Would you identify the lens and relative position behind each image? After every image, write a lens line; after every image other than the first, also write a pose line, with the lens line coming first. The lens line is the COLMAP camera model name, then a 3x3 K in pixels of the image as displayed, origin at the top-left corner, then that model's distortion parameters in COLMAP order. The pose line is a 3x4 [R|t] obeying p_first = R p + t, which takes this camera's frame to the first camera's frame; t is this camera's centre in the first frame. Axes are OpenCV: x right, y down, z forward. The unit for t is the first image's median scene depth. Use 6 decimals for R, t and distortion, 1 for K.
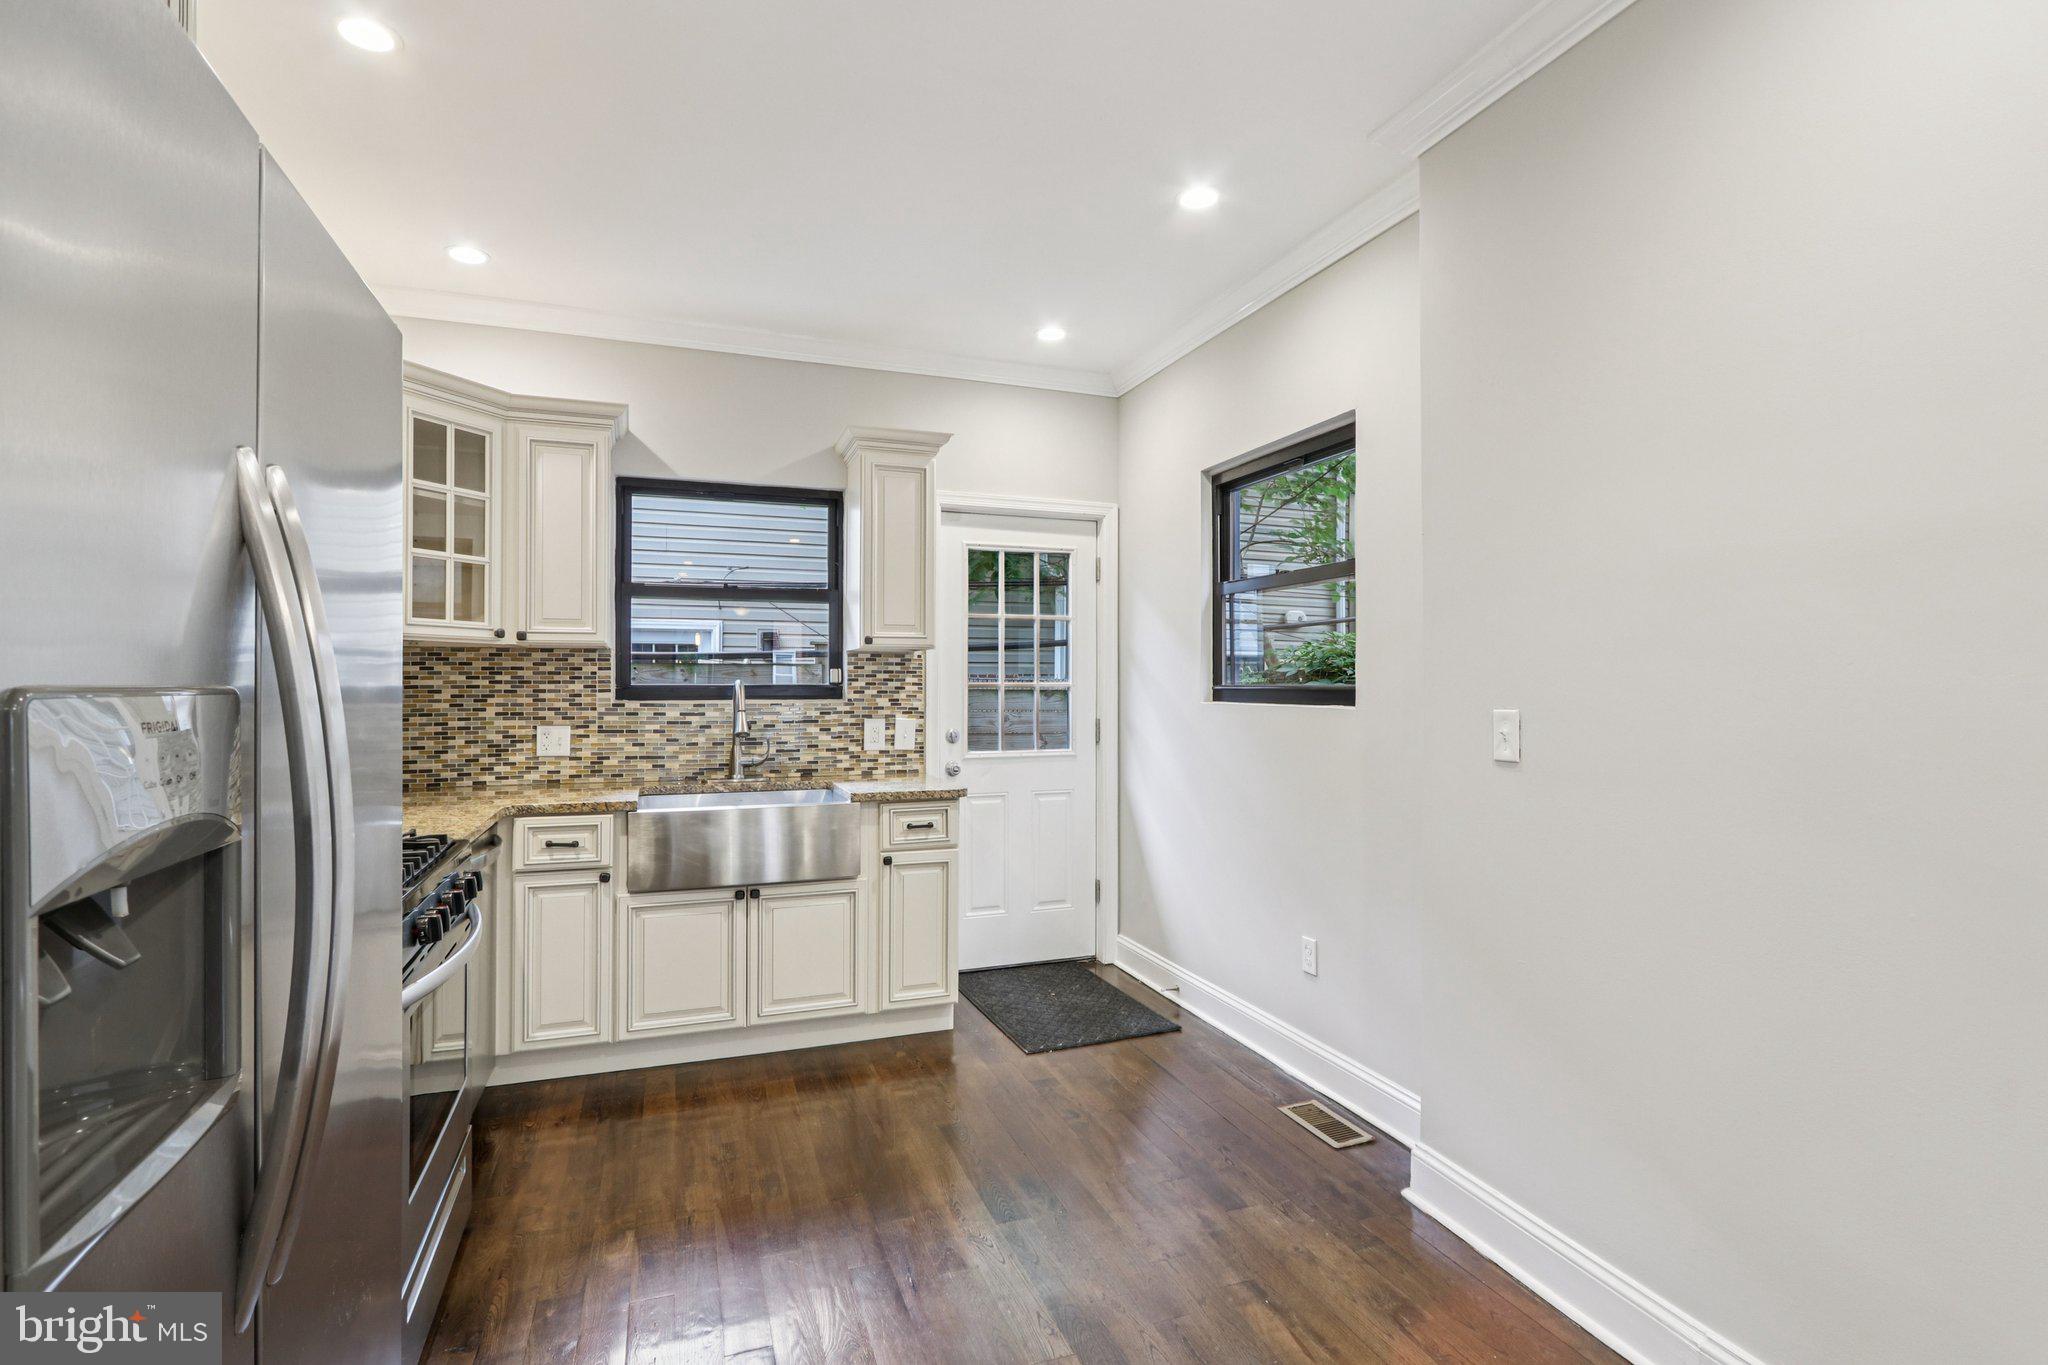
lens RADIAL K [[956.2, 0, 1024.0], [0, 956.2, 682.5], [0, 0, 1]] dist [-0.022543, 0.001326]
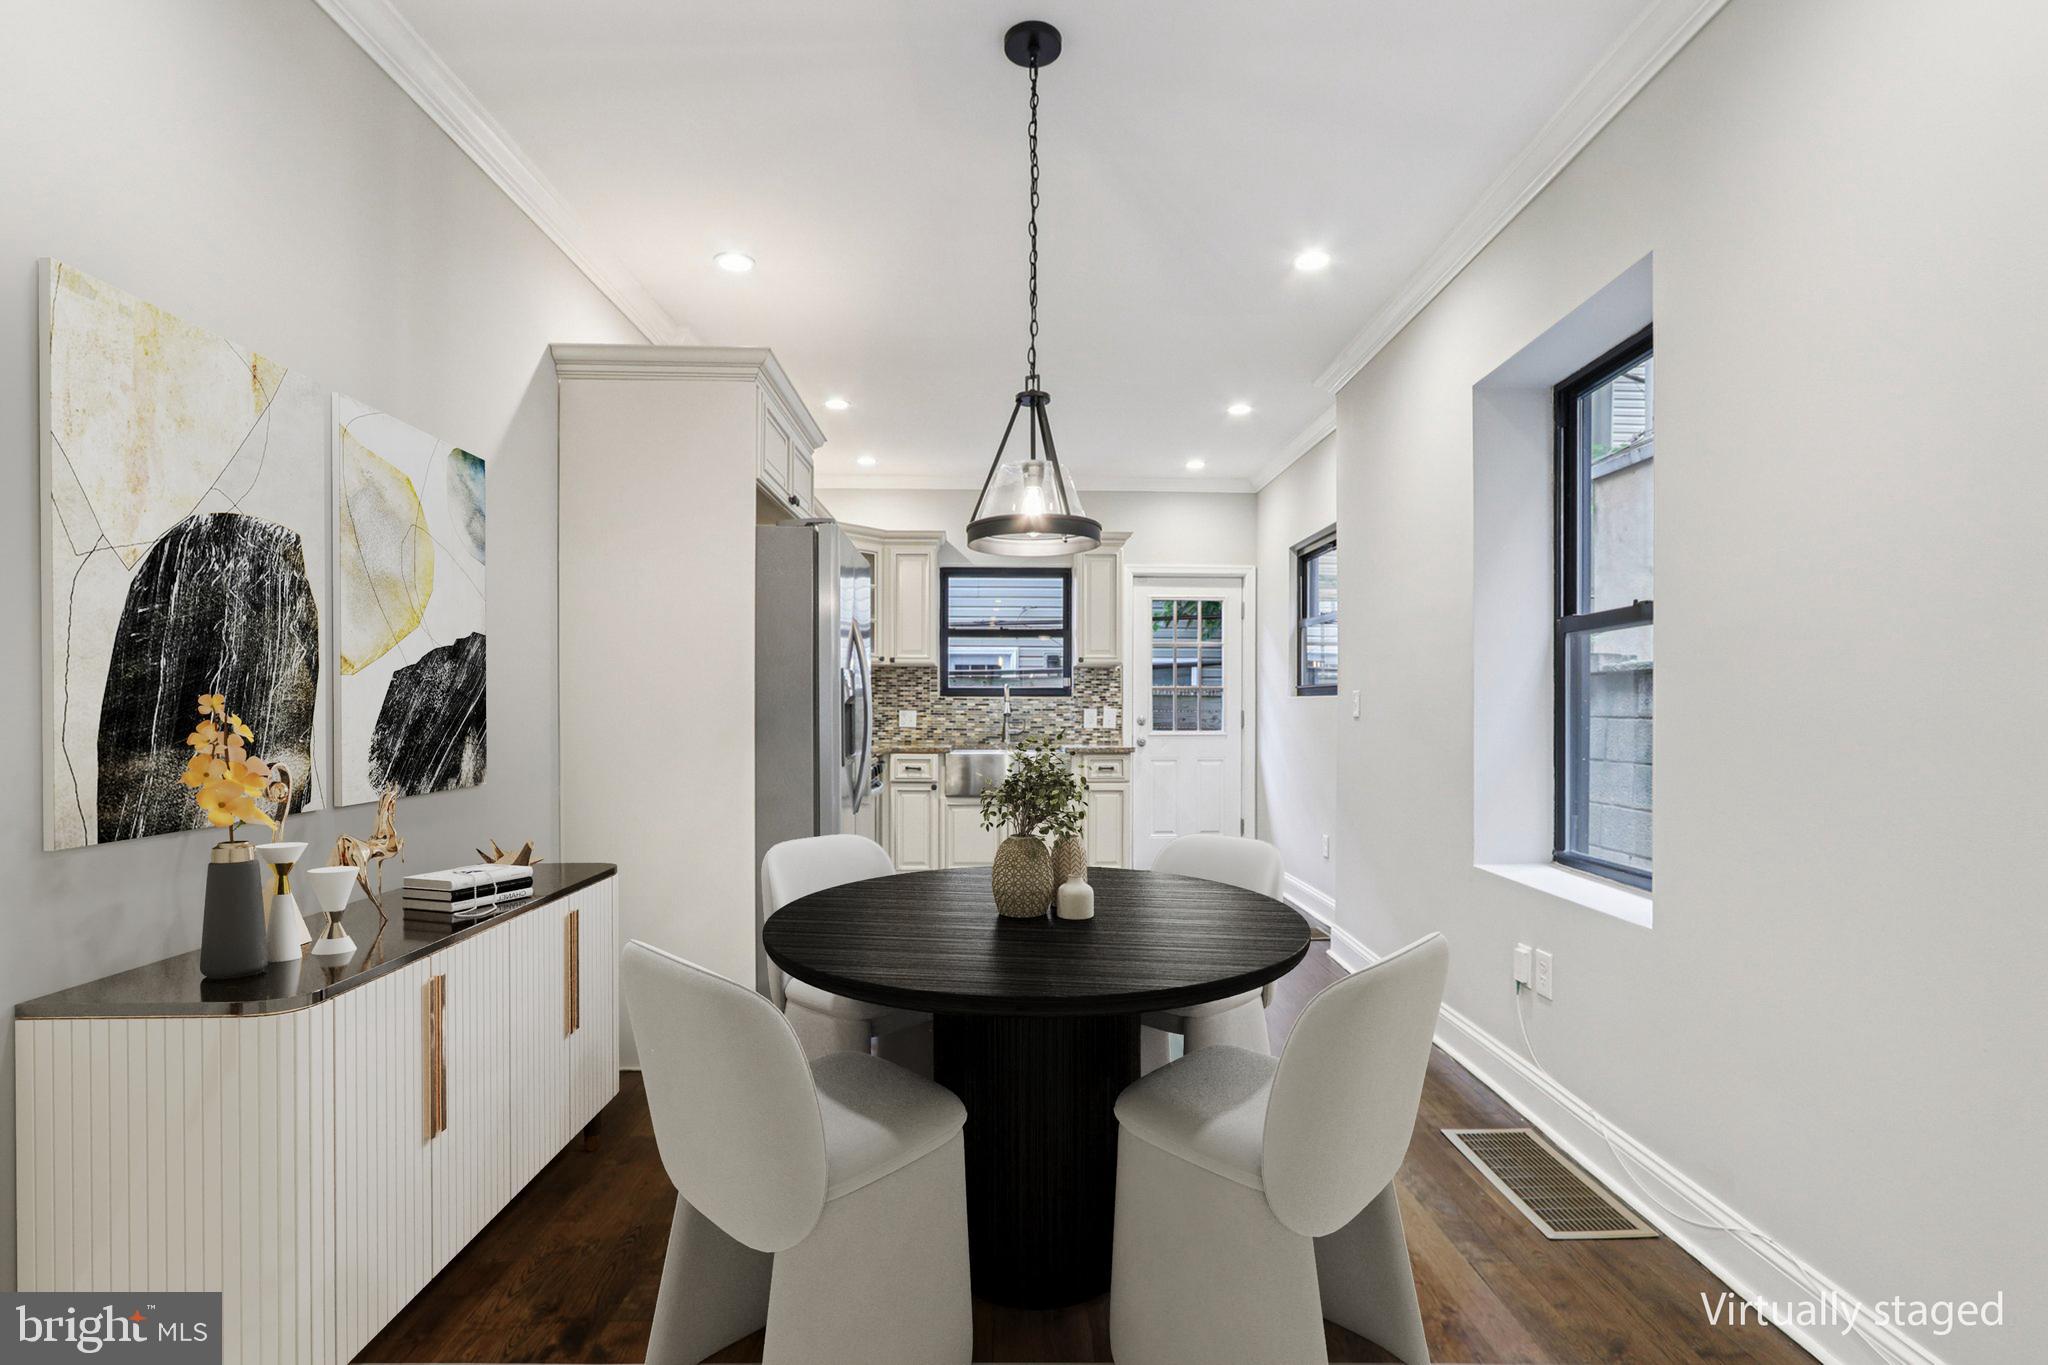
lens RADIAL K [[996.8, 0, 1041.8], [0, 996.8, 698.3], [0, 0, 1]] dist [0.001697, 0.000860]
pose [[0.952727, -0.001815, -0.303823, 0.303985], [-0.000171, 0.999979, -0.006511, 0.034793], [0.303828, 0.006255, 0.952706, -0.685127]]
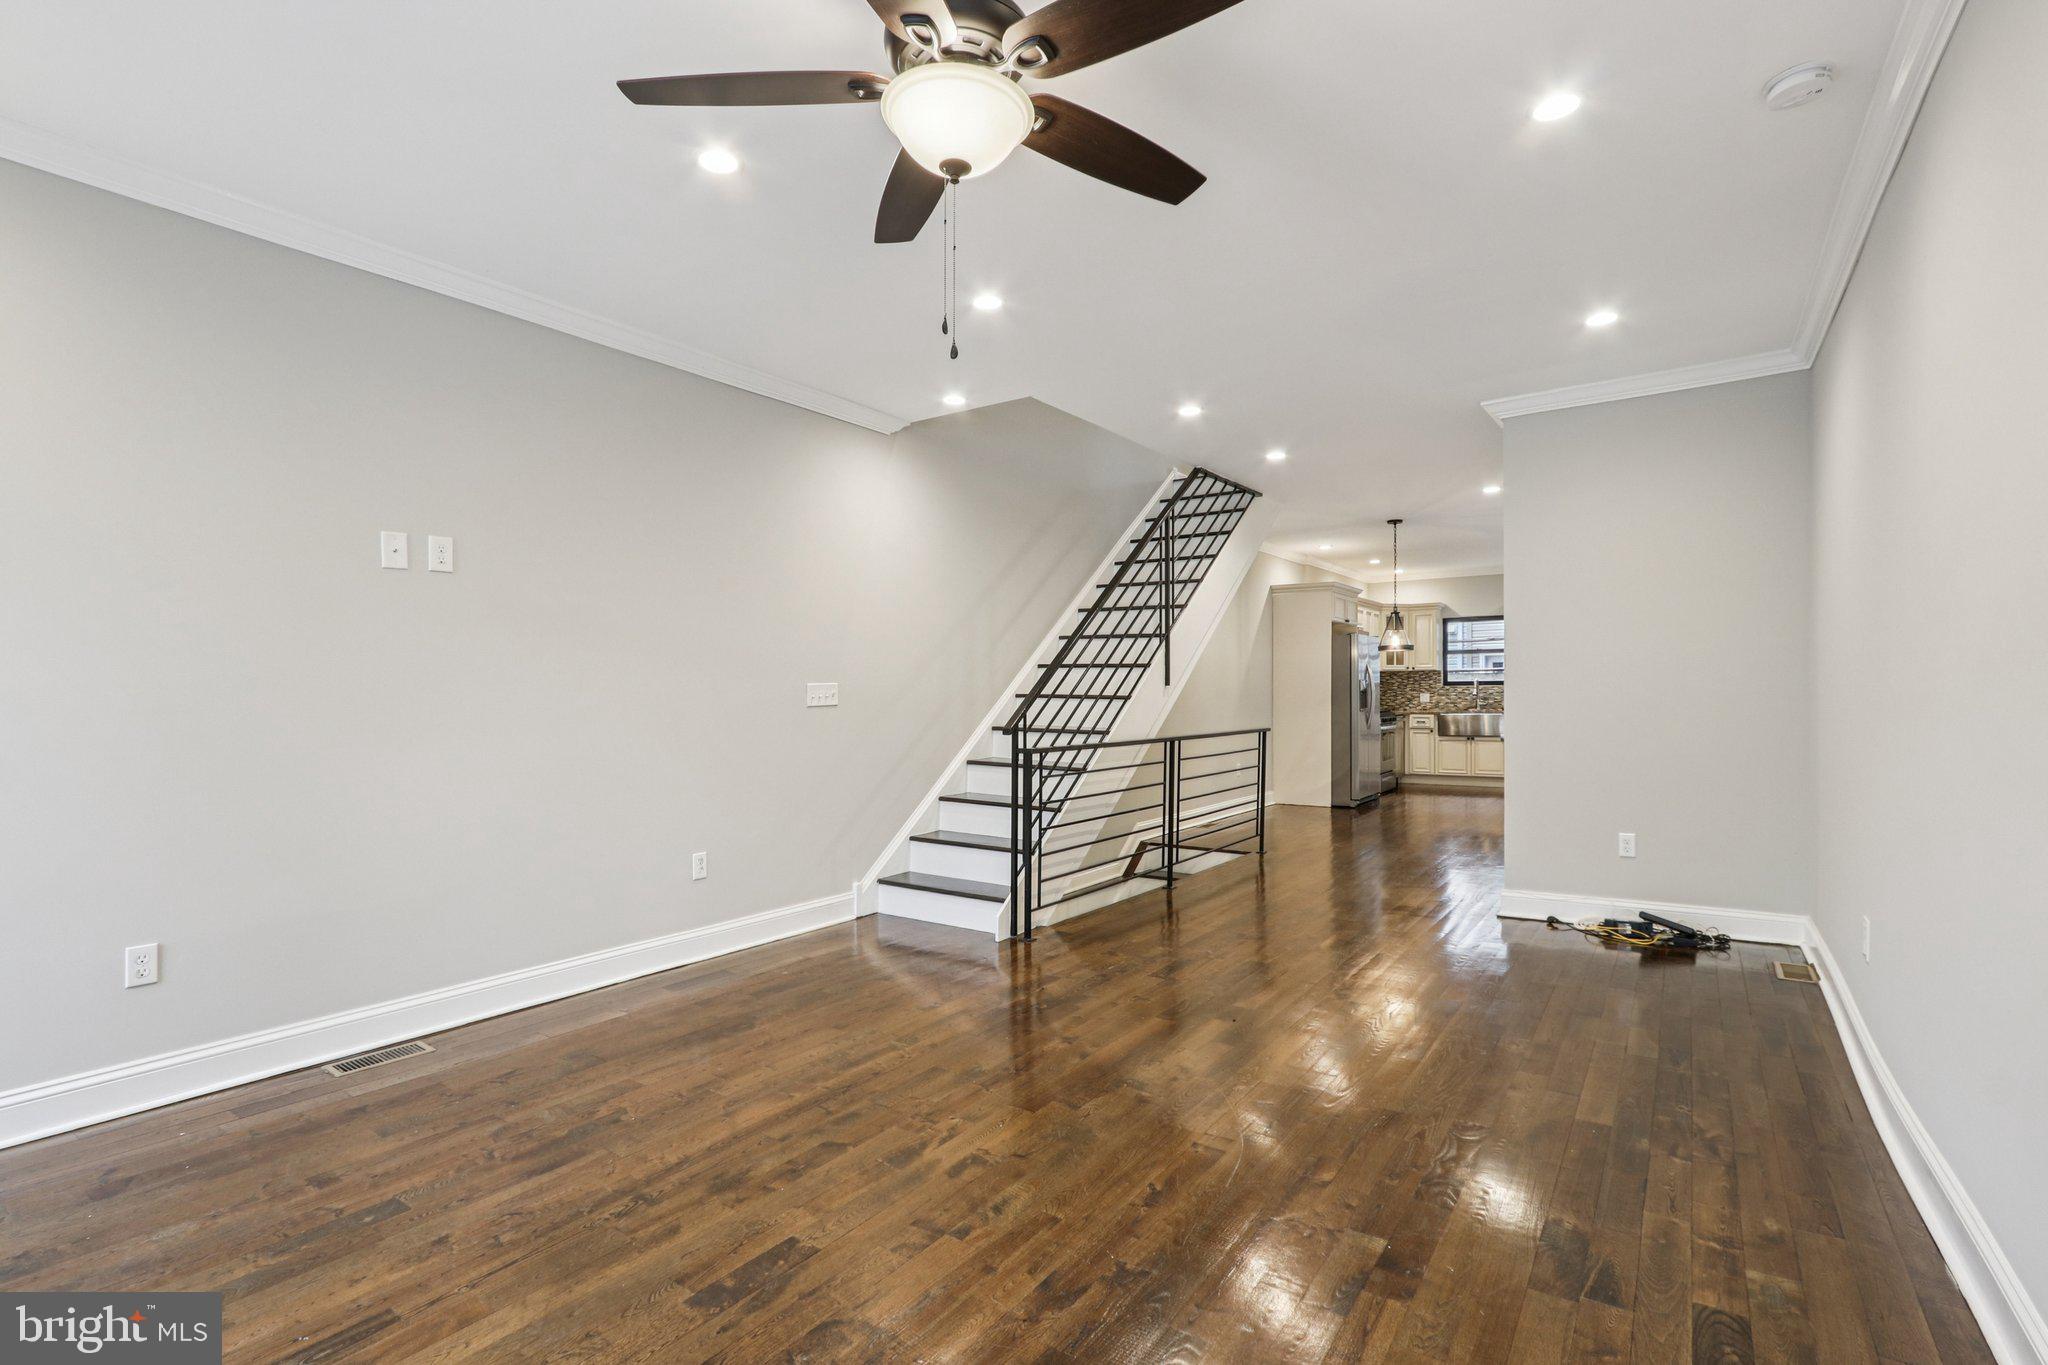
lens RADIAL K [[956.2, 0, 1024.0], [0, 956.2, 682.5], [0, 0, 1]] dist [-0.022543, 0.001326]
pose [[0.575752, -0.011624, -0.817542, 1.486546], [0.008409, 0.999930, -0.008295, 0.022483], [0.817581, -0.002099, 0.575810, -2.168979]]
